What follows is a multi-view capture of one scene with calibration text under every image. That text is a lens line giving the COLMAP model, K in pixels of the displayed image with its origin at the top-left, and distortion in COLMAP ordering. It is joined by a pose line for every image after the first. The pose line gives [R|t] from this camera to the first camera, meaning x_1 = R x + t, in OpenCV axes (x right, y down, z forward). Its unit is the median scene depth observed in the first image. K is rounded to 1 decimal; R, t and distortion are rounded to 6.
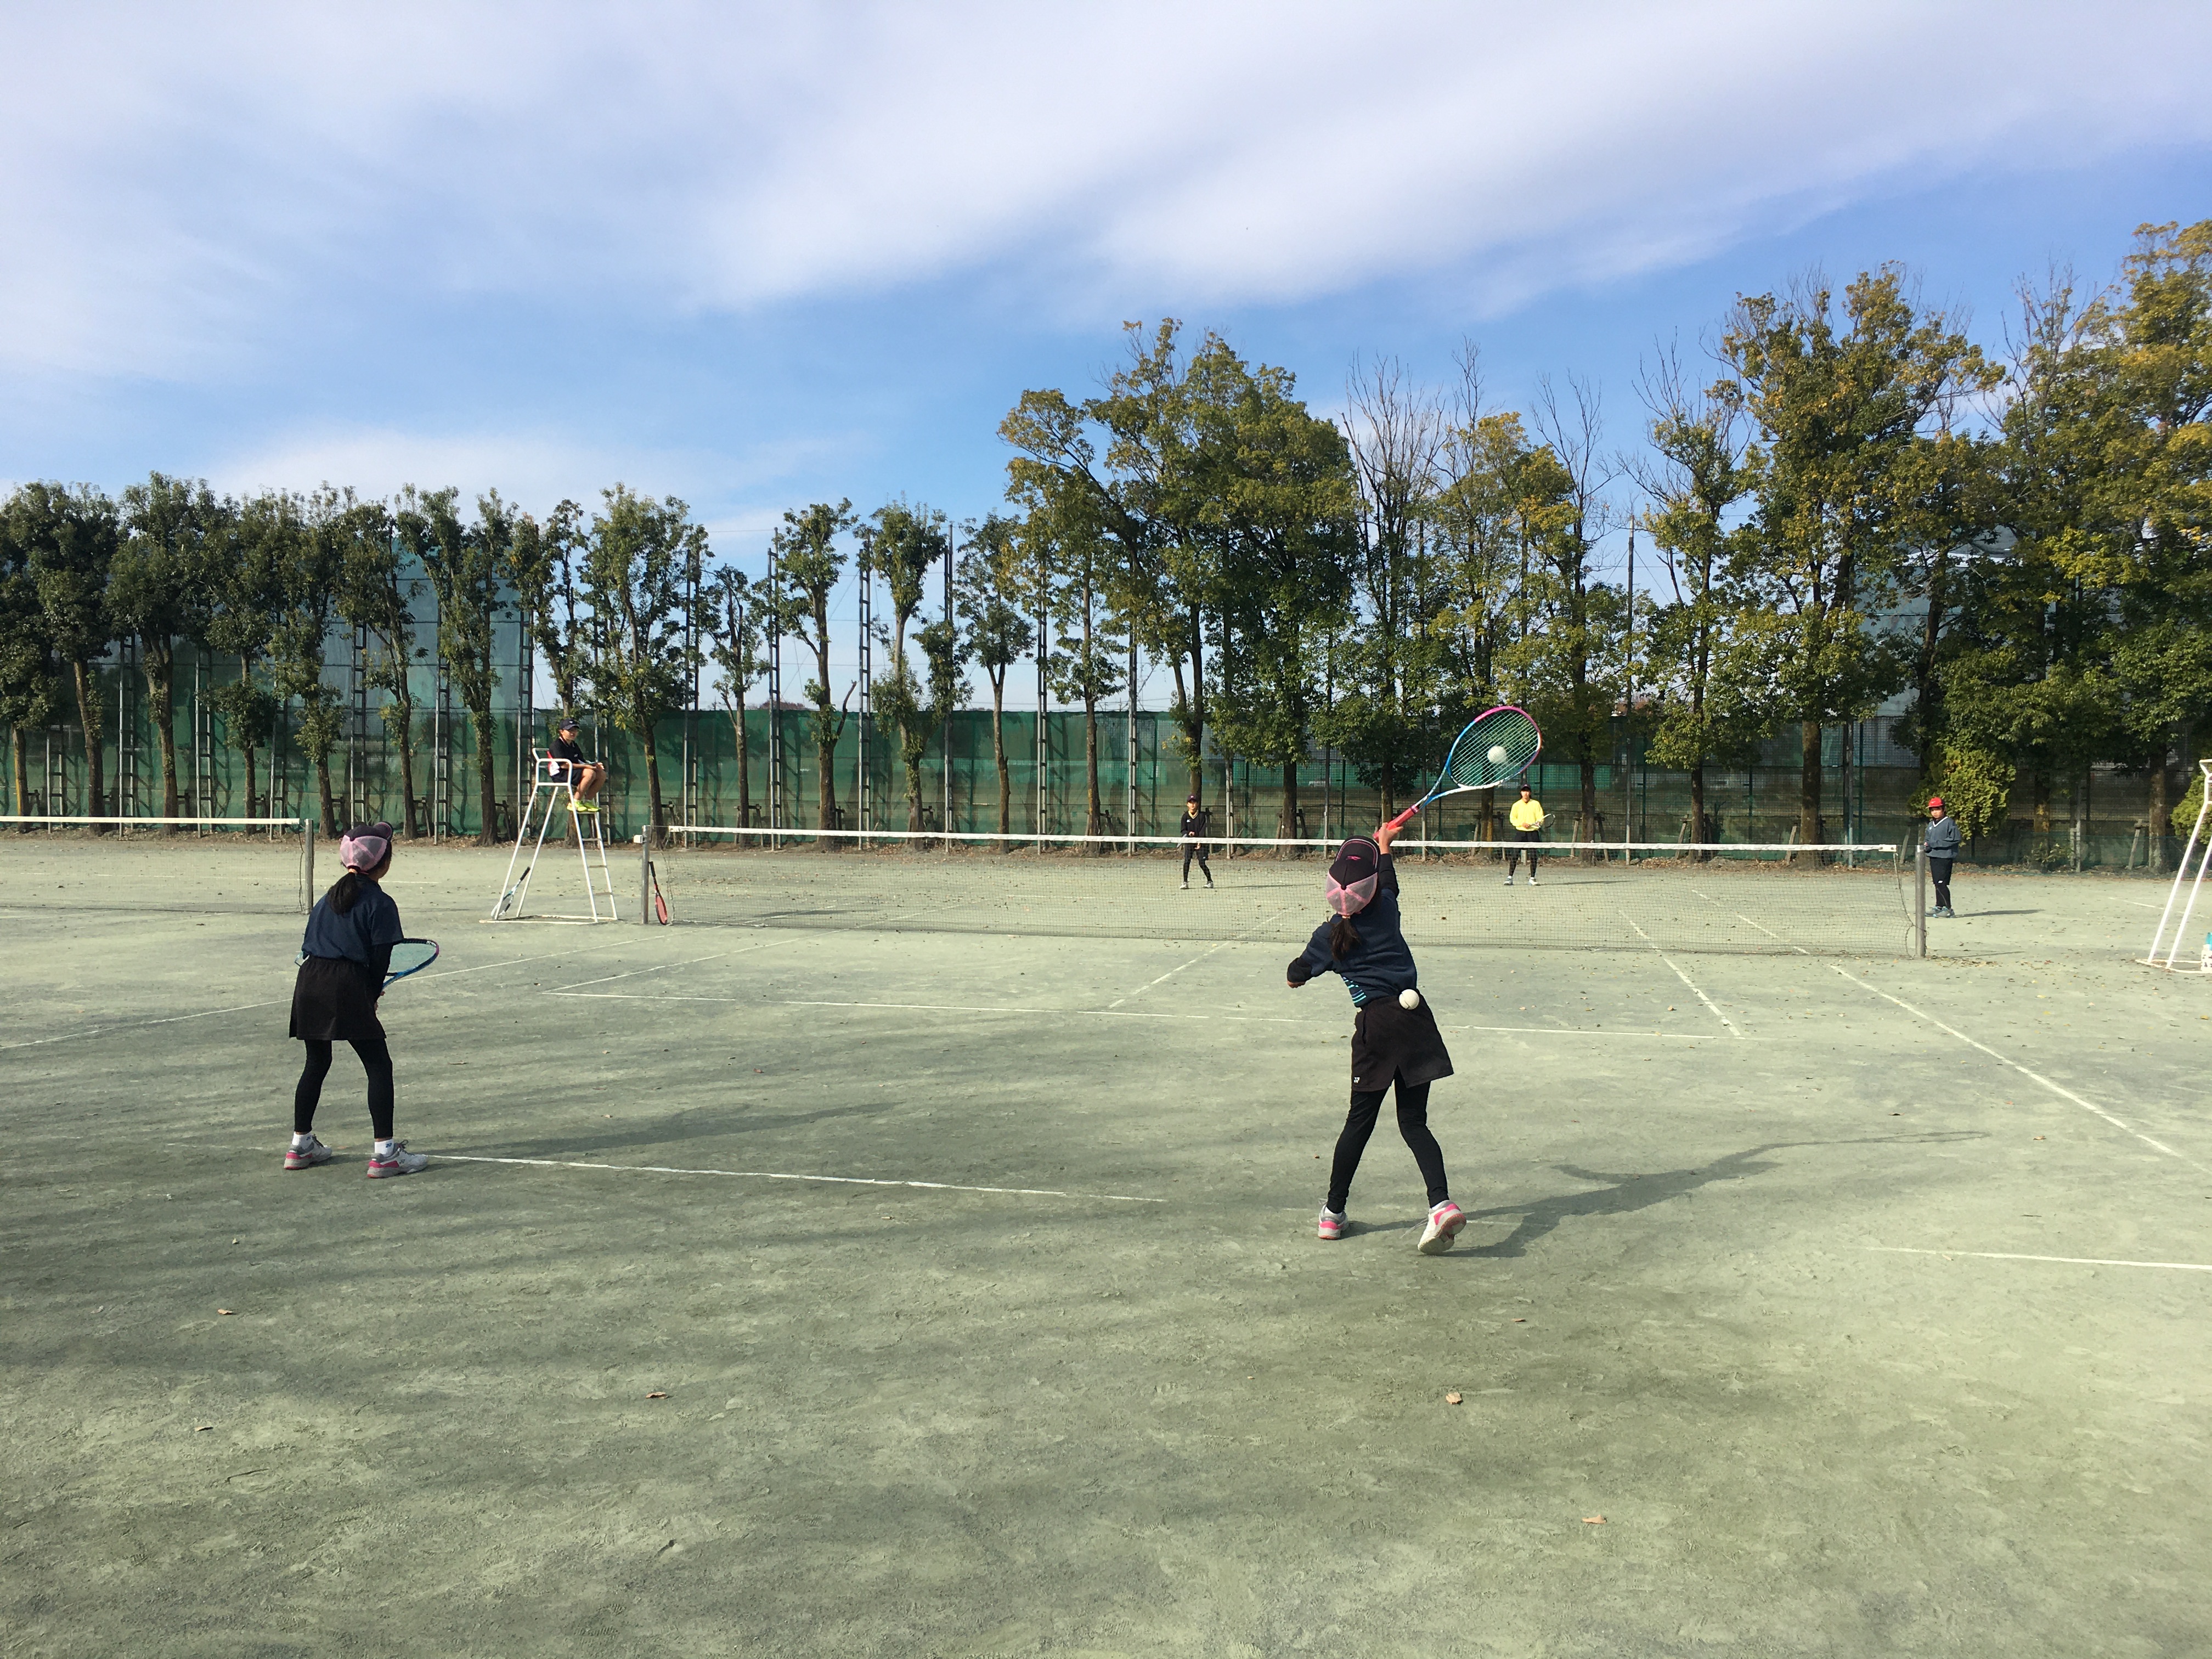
lens RADIAL K [[1958.5, 0, 1101.4], [0, 1958.5, 837.8], [0, 0, 1]] dist [0.093004, -0.118092]
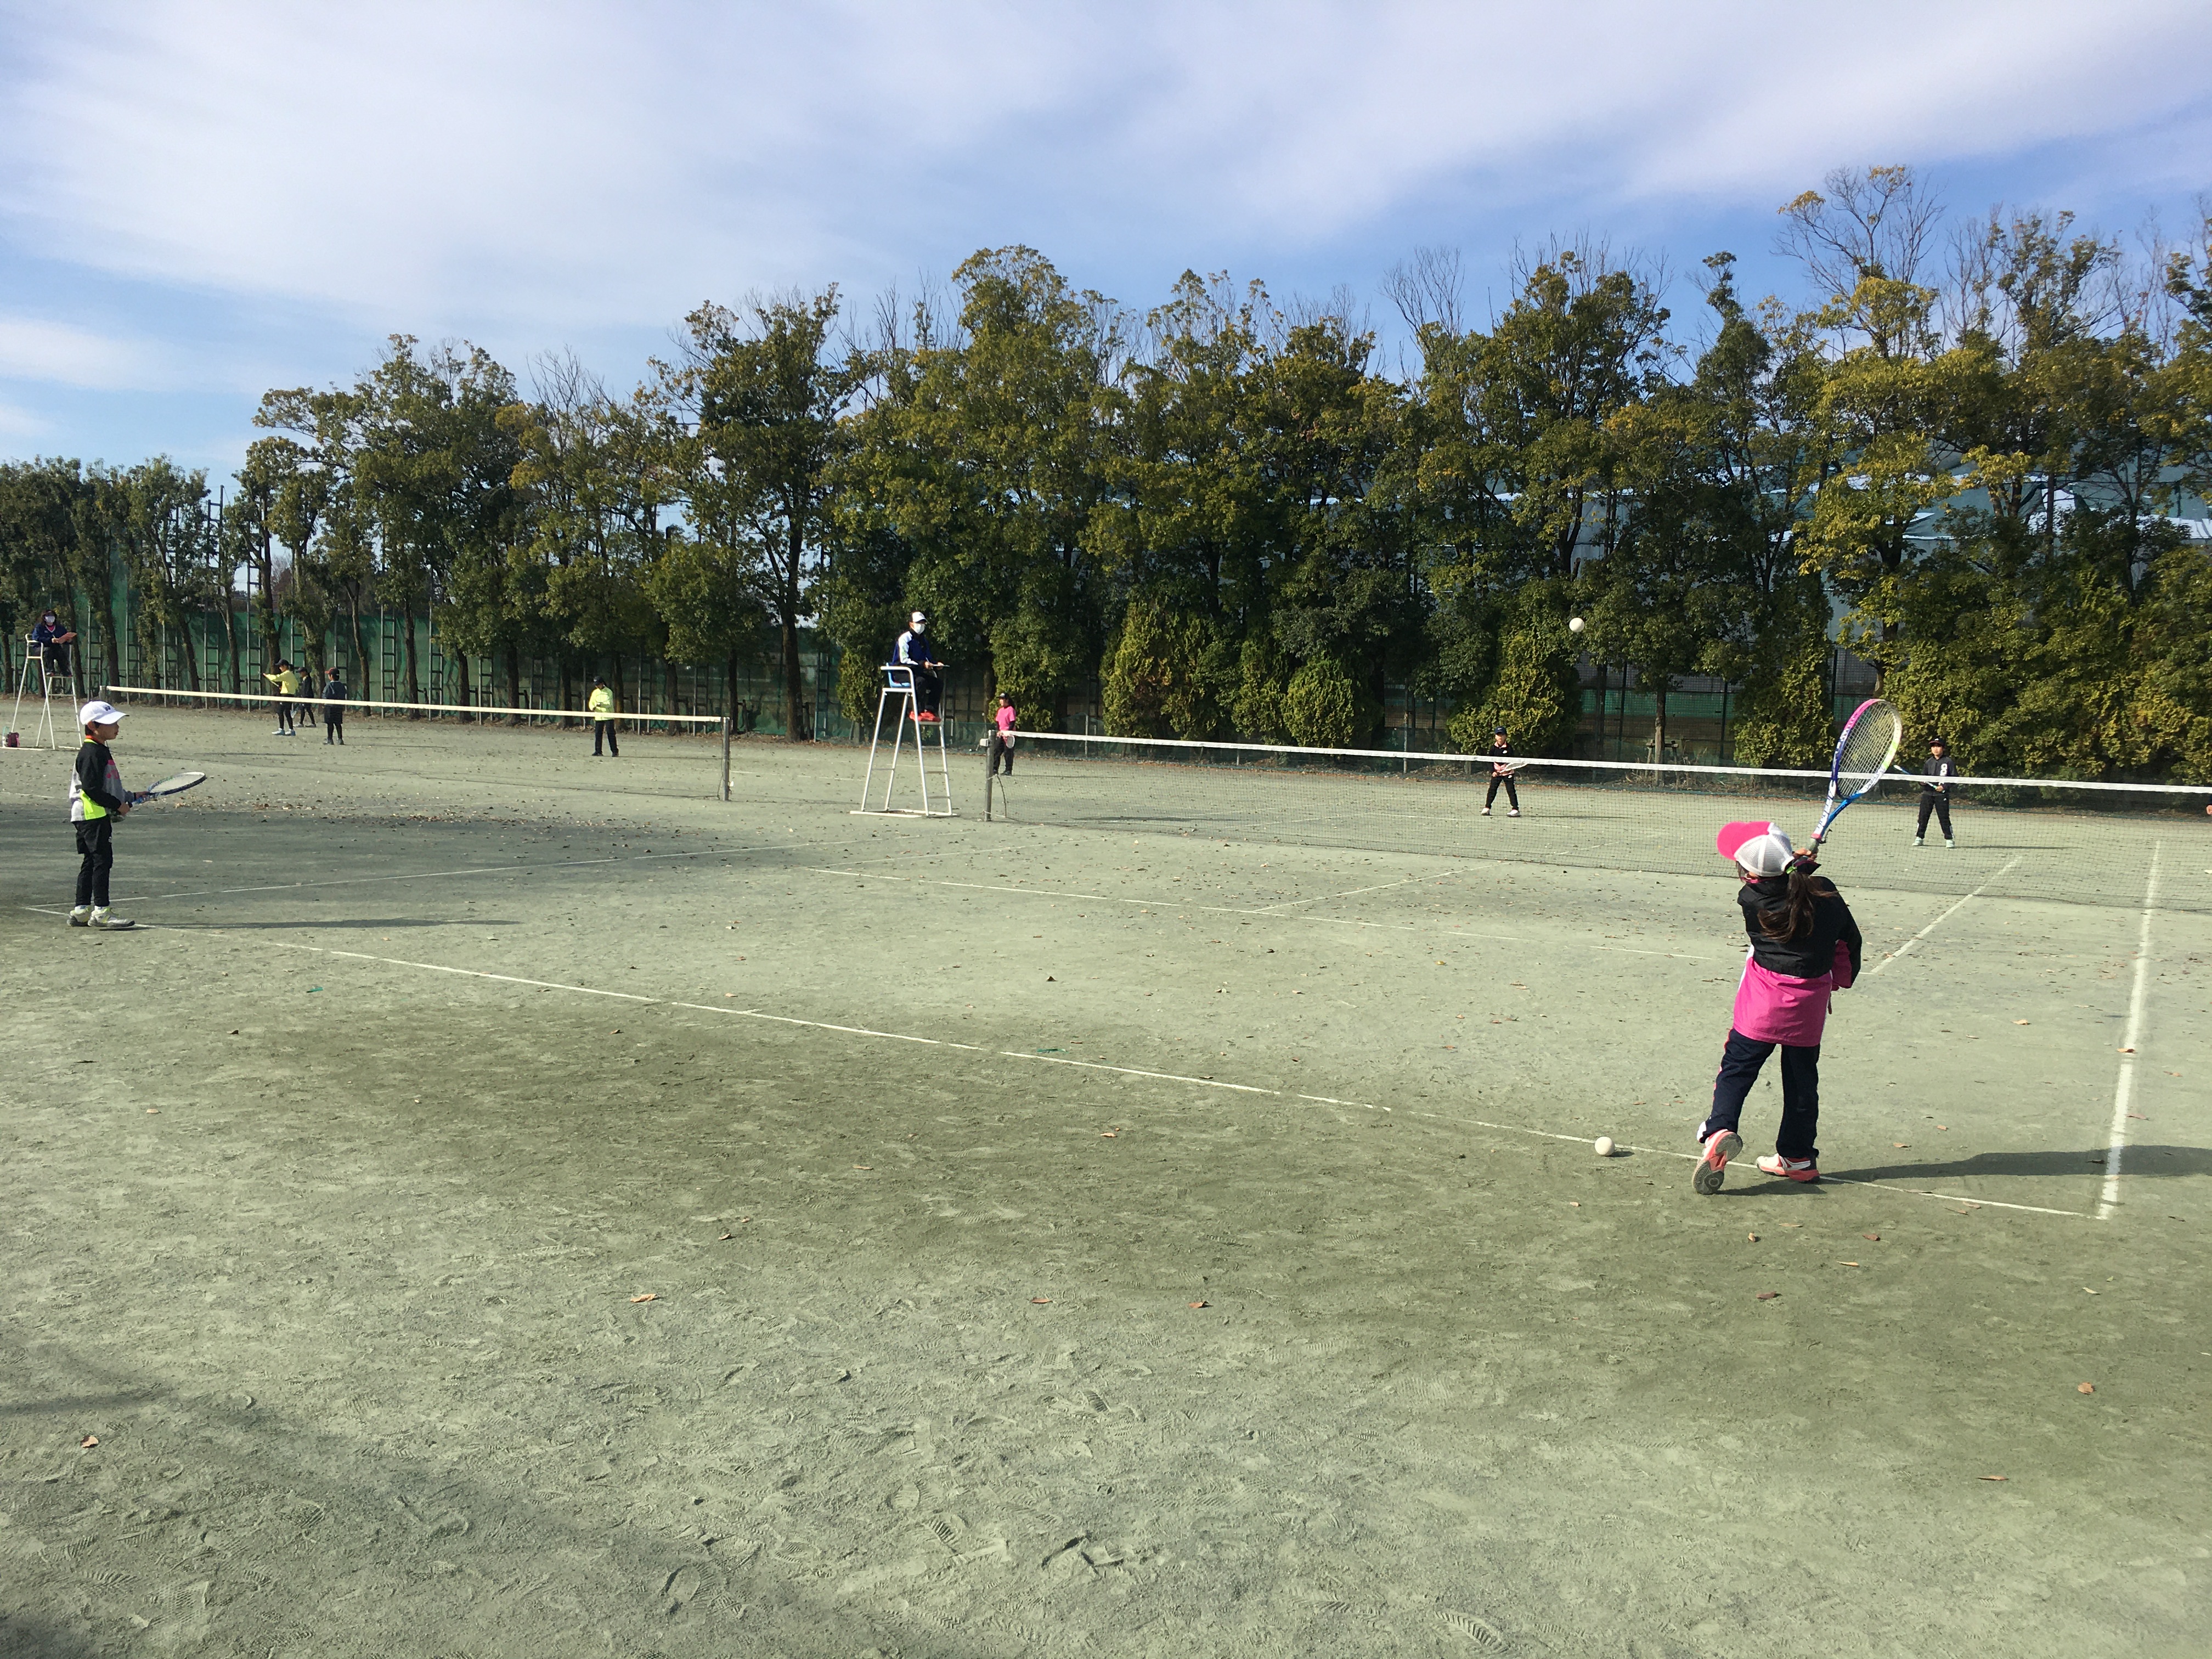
lens RADIAL K [[1958.5, 0, 1128.5], [0, 1958.5, 829.5], [0, 0, 1]] dist [0.093004, -0.118092]
pose [[0.952078, 0.044862, -0.302547, 0.831130], [-0.034877, 0.998656, 0.038326, 0.013898], [0.303859, -0.025937, 0.952364, -0.169434]]
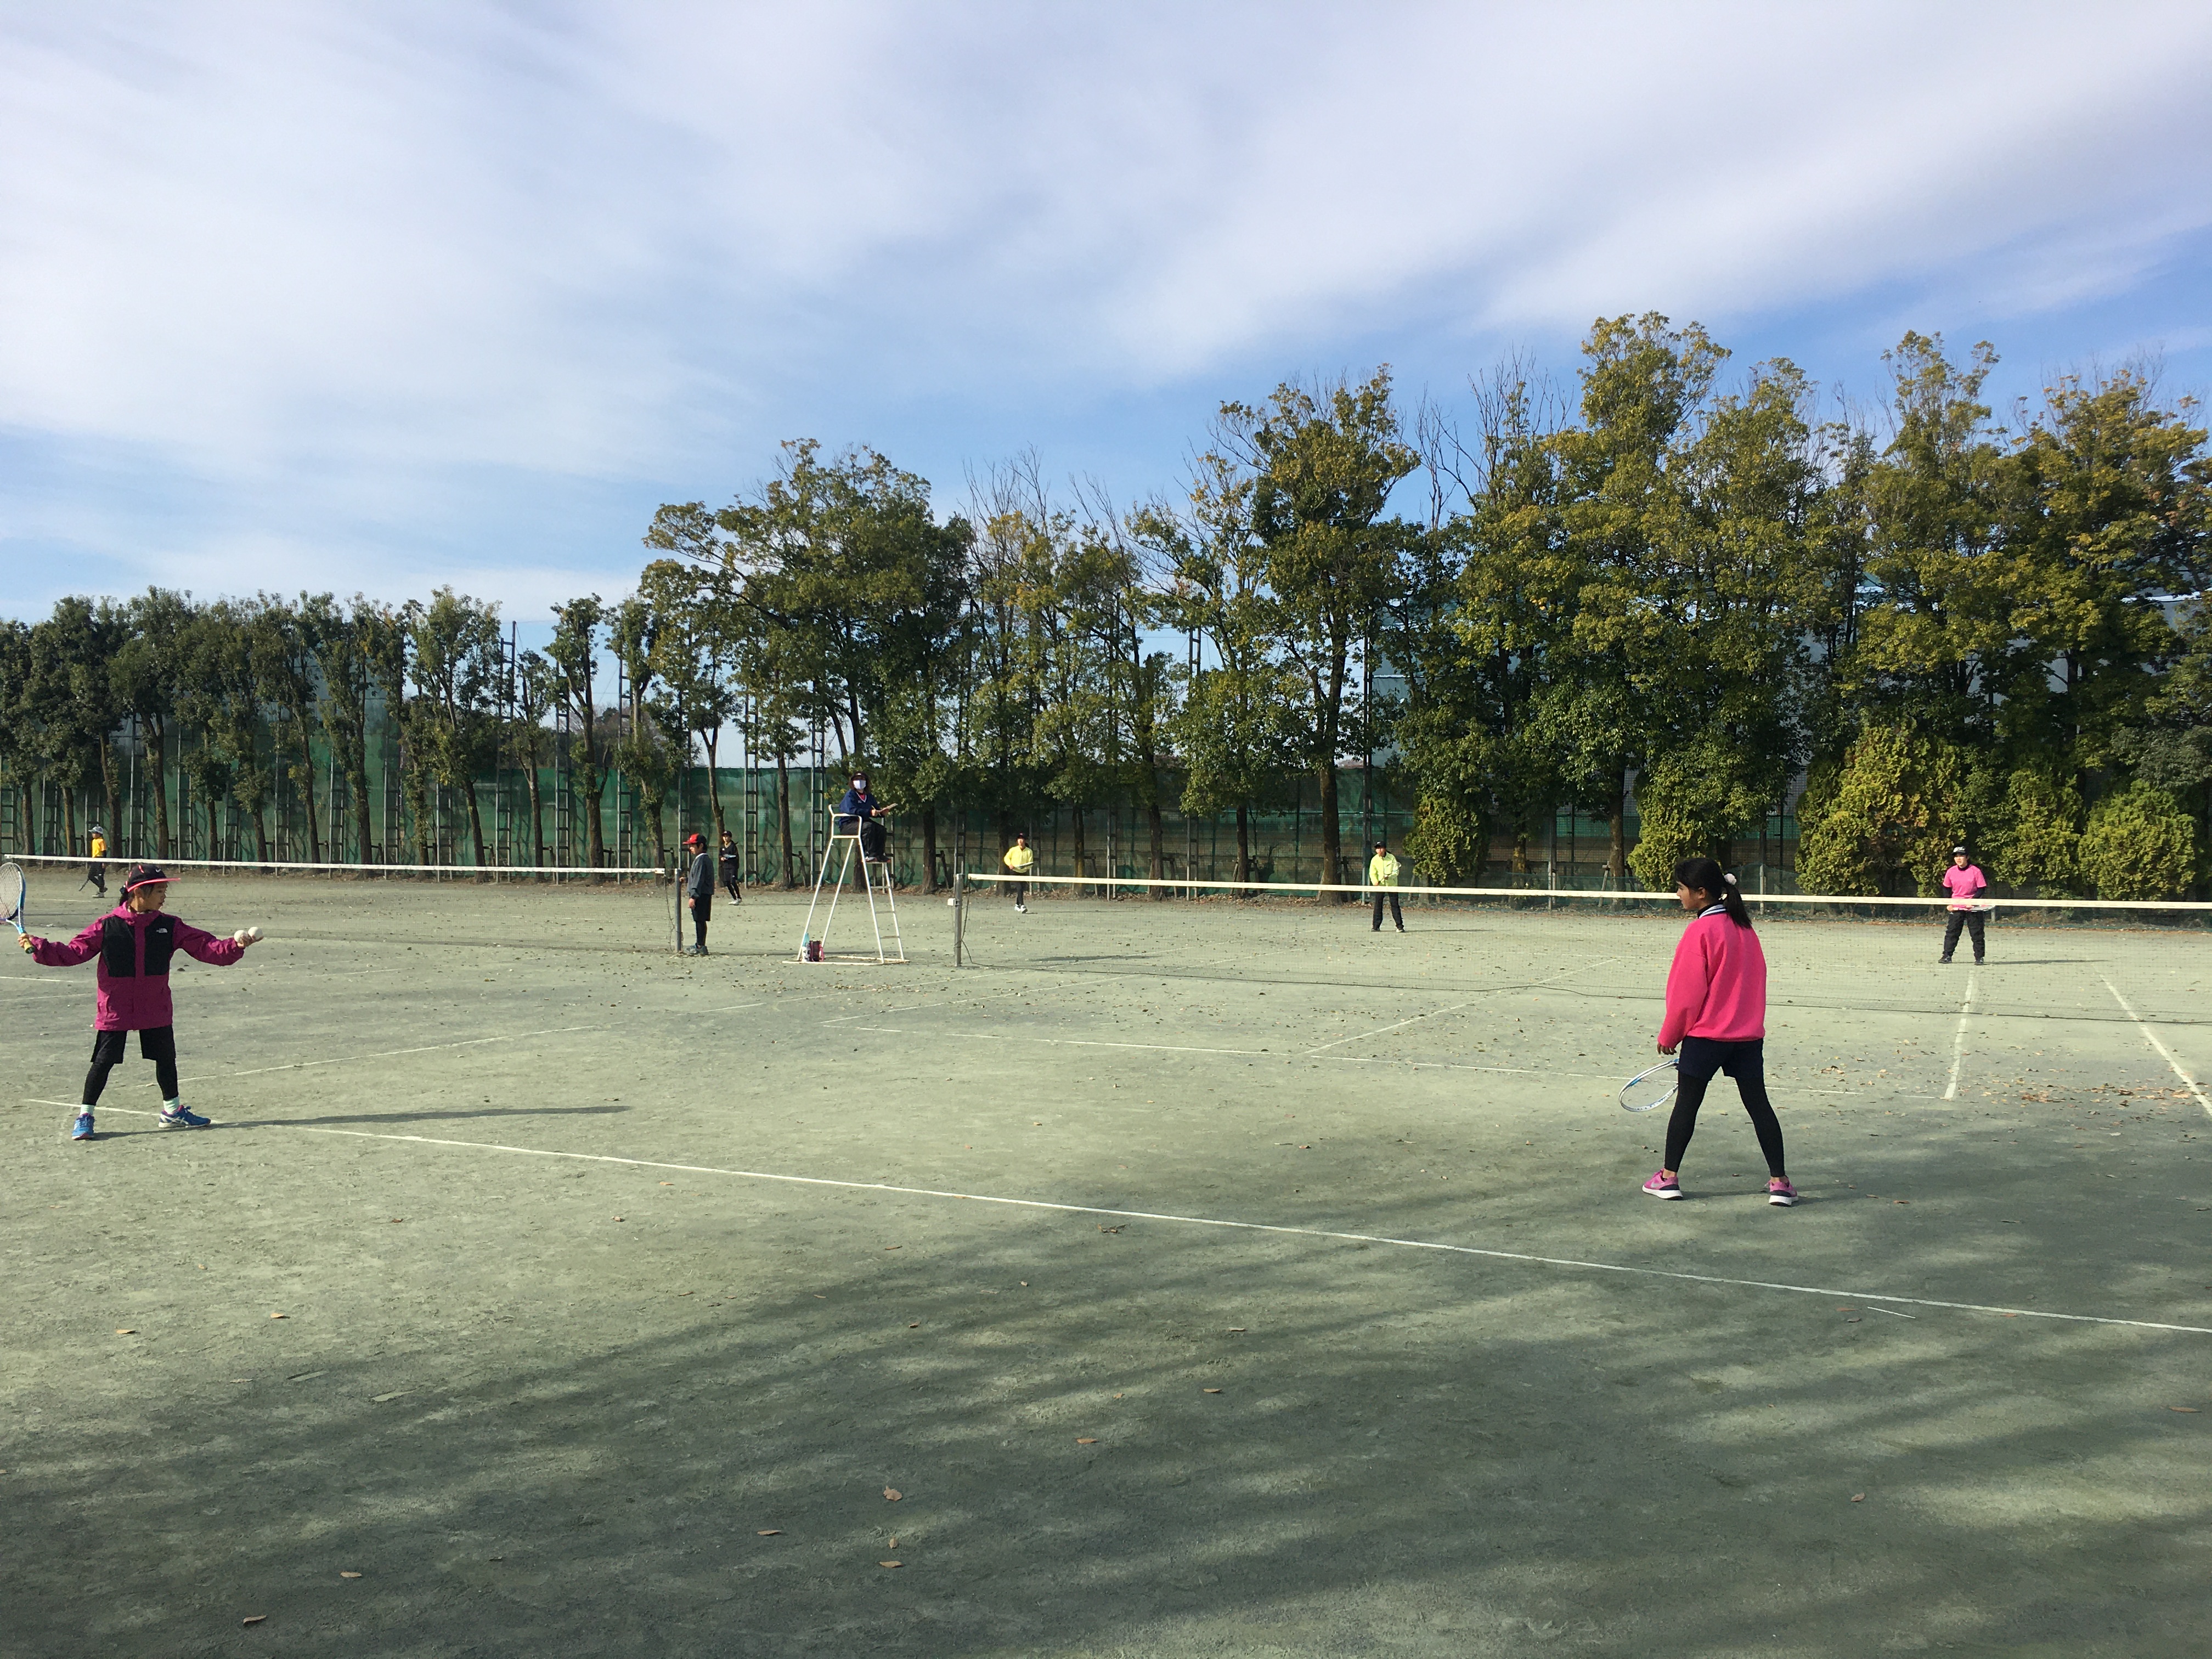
lens RADIAL K [[1958.5, 0, 1098.2], [0, 1958.5, 842.9], [0, 0, 1]] dist [0.093004, -0.118092]
pose [[0.971993, 0.001389, -0.235006, 0.415704], [-0.007201, 0.999689, -0.023874, 0.006721], [0.234900, 0.024897, 0.971701, -0.091187]]
